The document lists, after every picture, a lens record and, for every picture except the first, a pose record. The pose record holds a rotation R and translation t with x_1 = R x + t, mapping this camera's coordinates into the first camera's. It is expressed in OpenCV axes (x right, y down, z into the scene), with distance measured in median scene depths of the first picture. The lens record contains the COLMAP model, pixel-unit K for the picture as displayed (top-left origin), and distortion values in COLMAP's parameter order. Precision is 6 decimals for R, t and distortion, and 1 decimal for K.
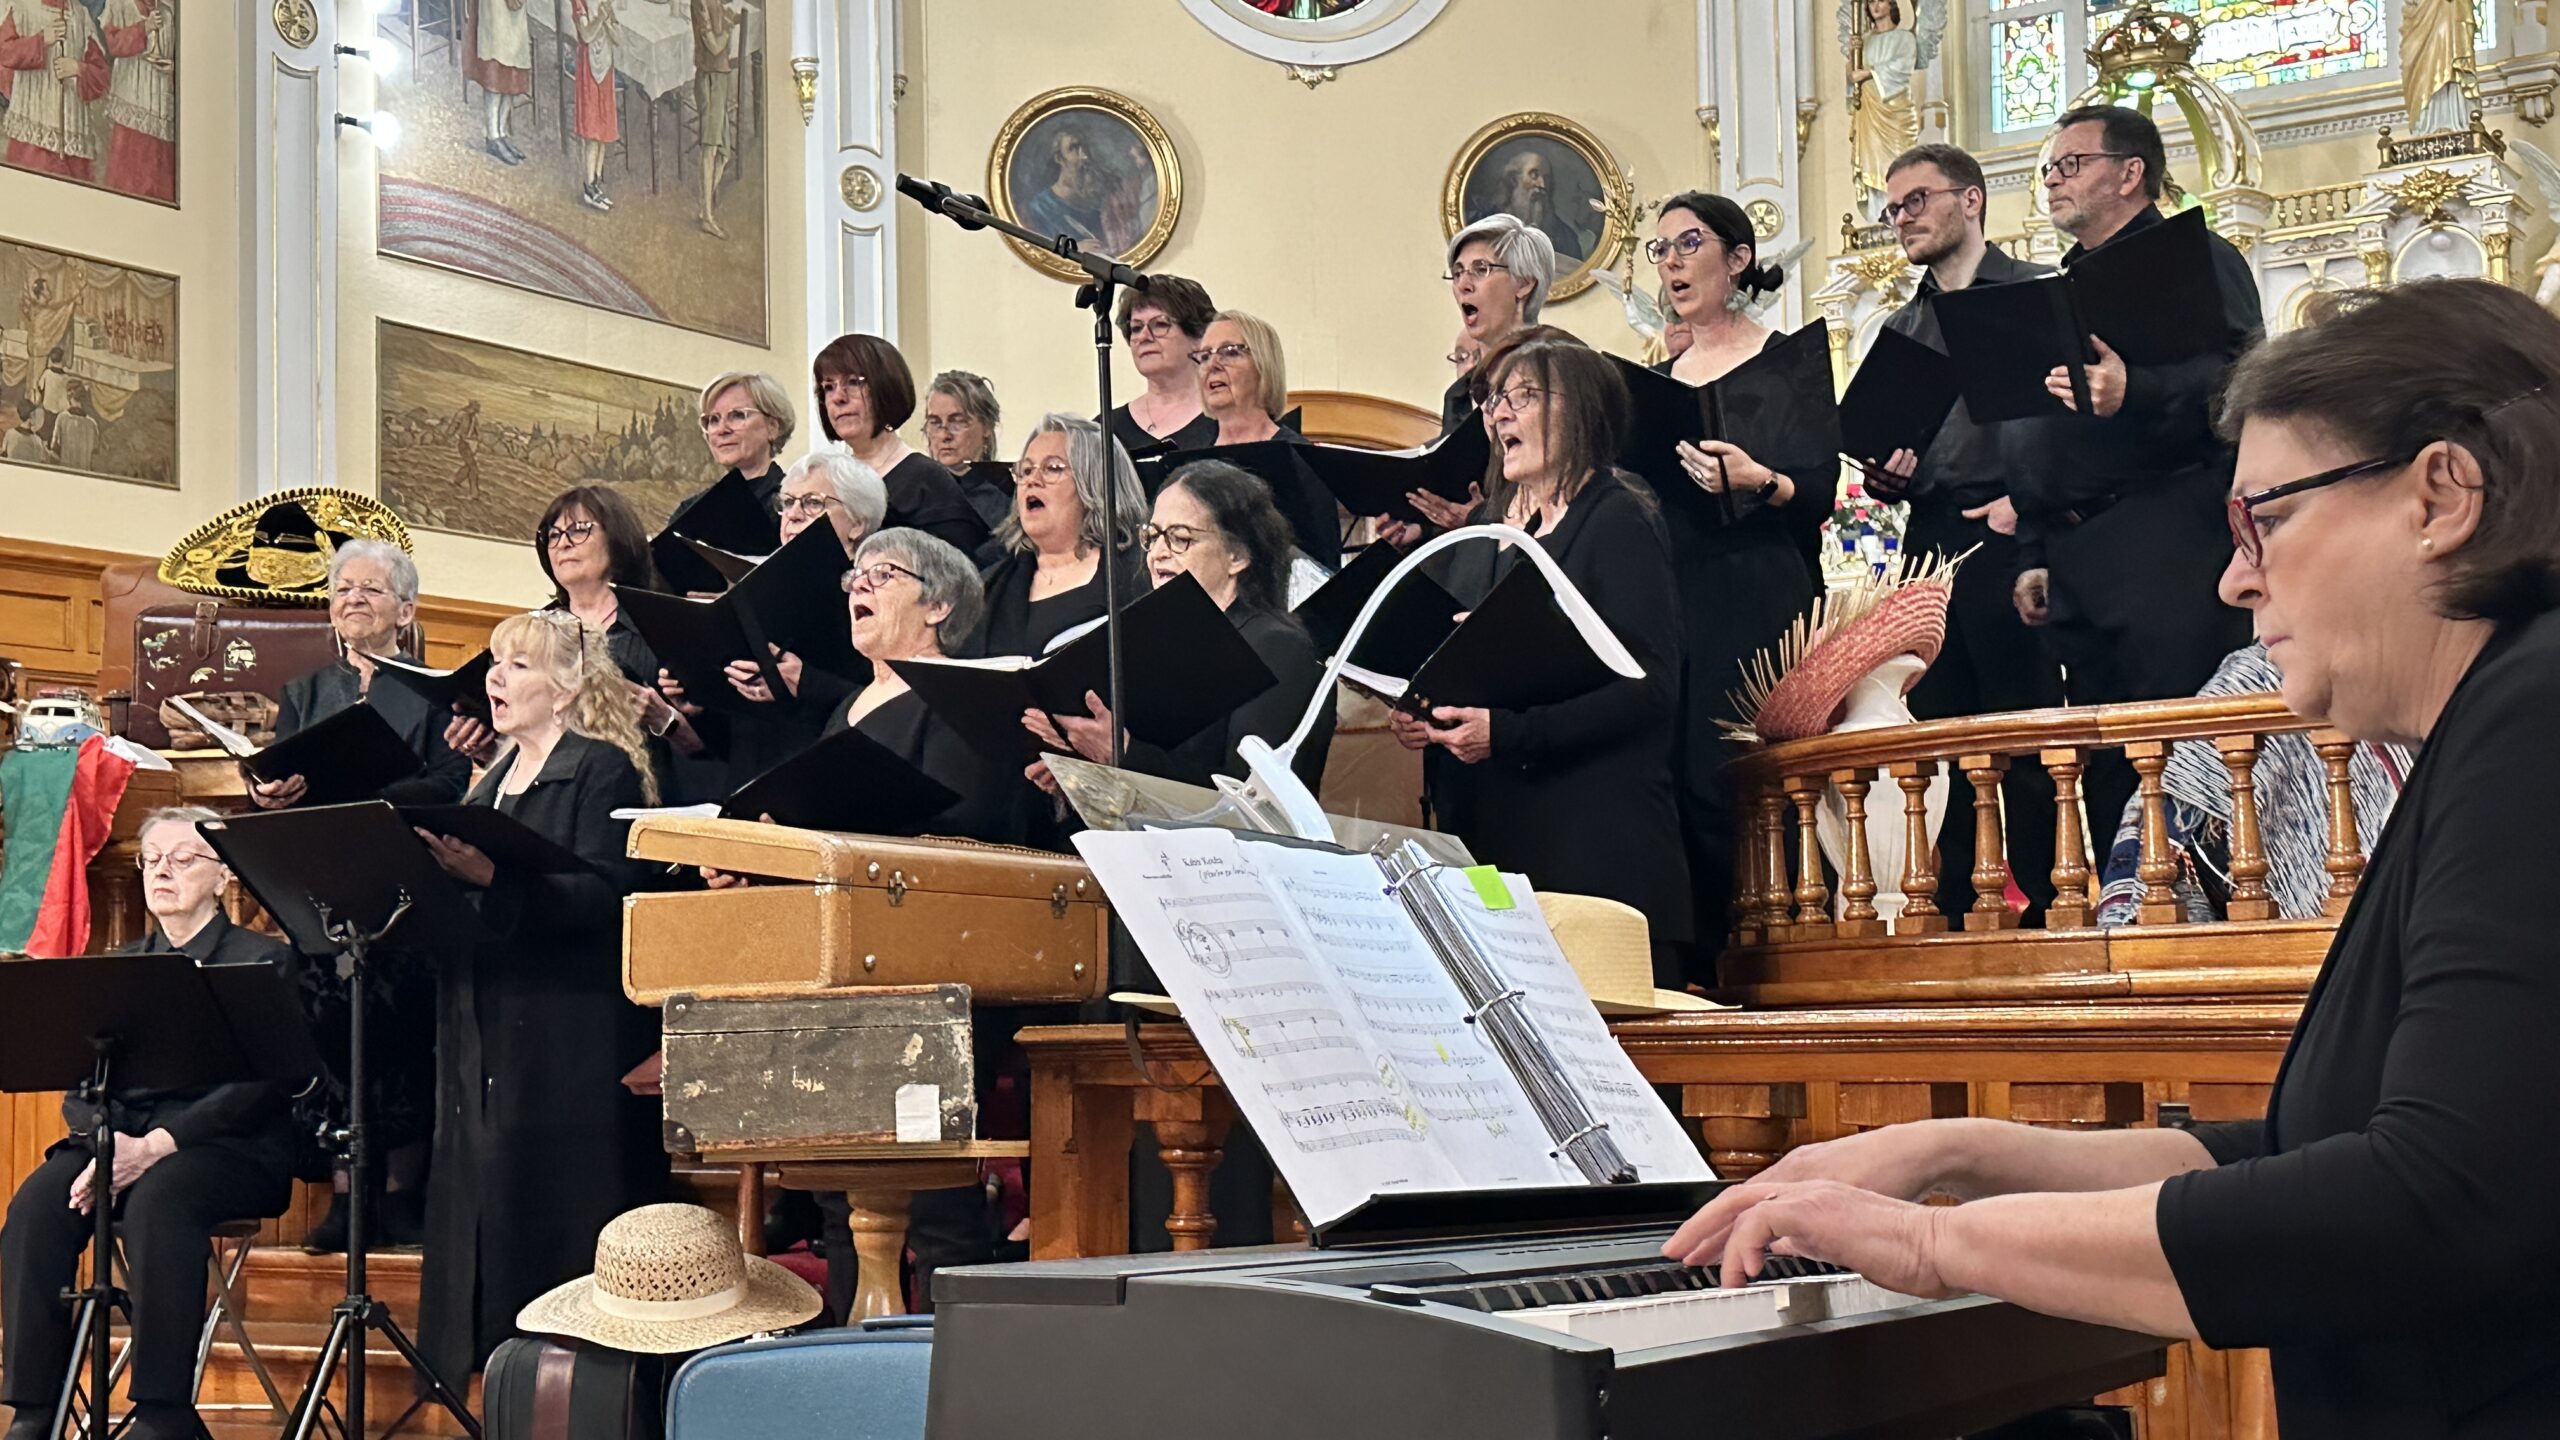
lens RADIAL K [[3304.4, 0, 1277.6], [0, 3304.4, 742.2], [0, 0, 1]] dist [0.101136, 0.000000]
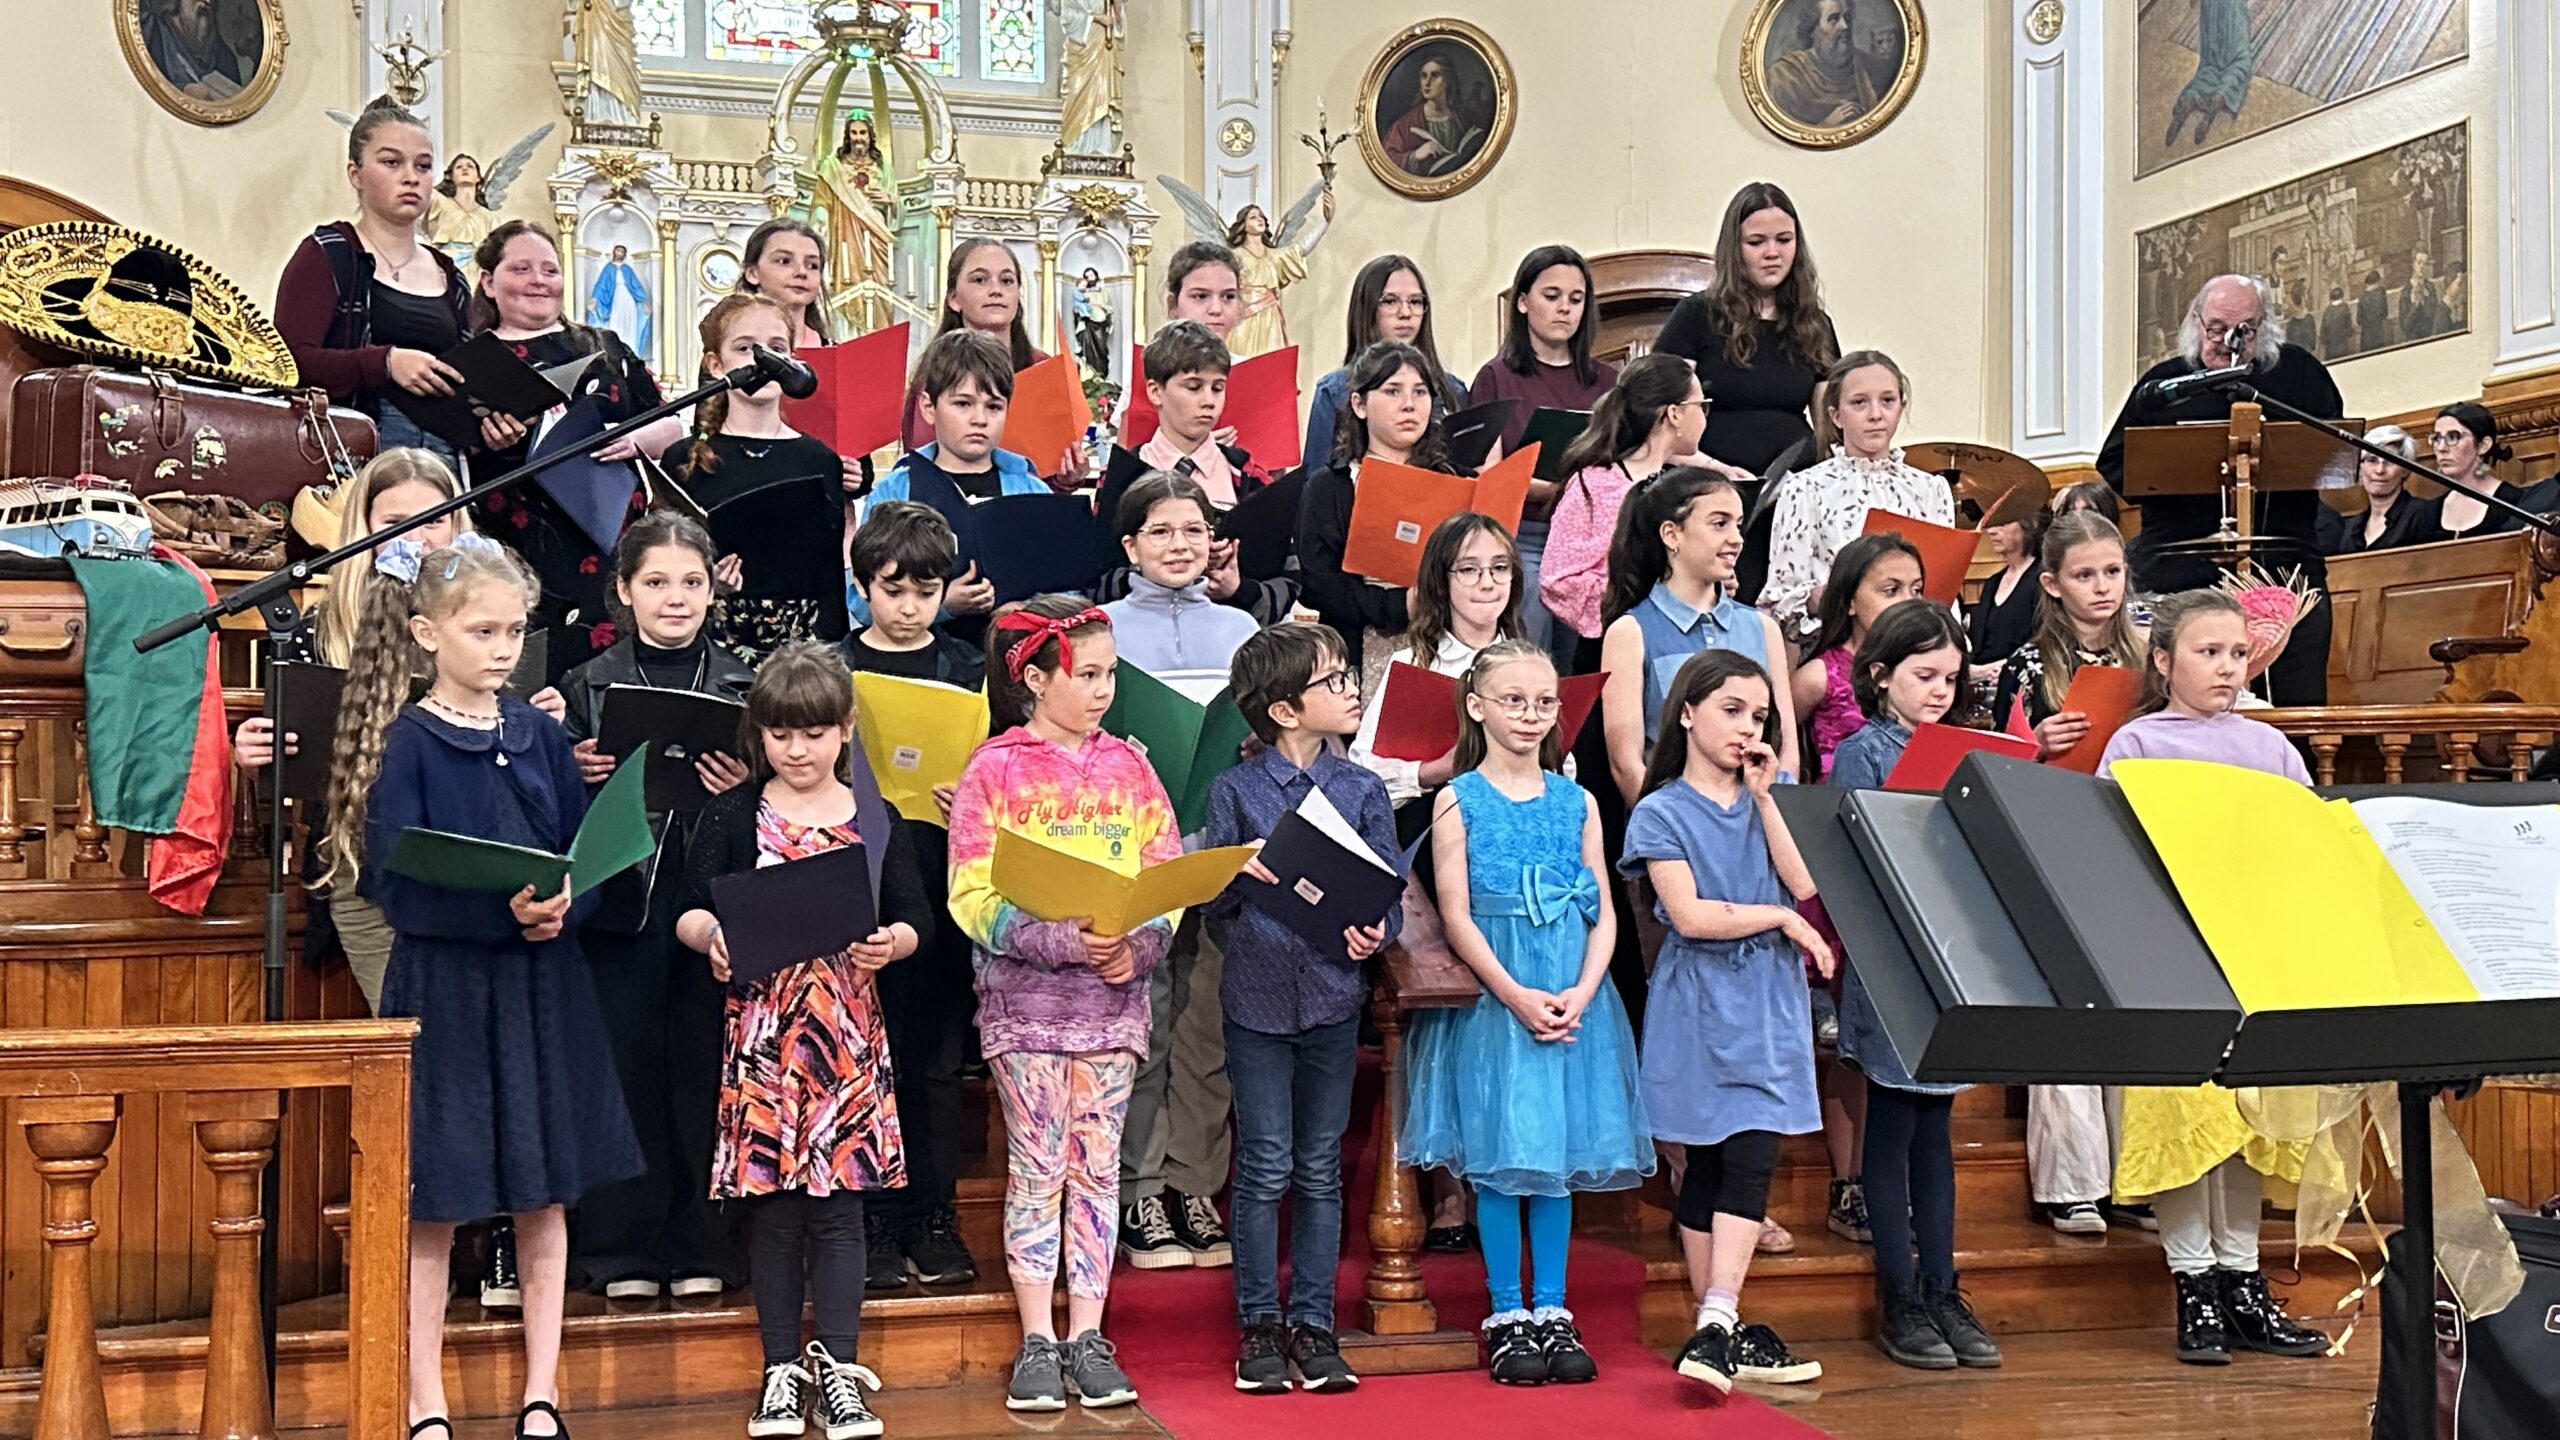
lens RADIAL K [[2849.3, 0, 1287.6], [0, 2849.3, 739.1], [0, 0, 1]] dist [0.104104, 0.000000]
pose [[0.665859, 0.029121, 0.745509, -0.403740], [-0.072273, 0.997056, 0.025604, 0.004123], [-0.742569, -0.070929, 0.666003, 0.219424]]
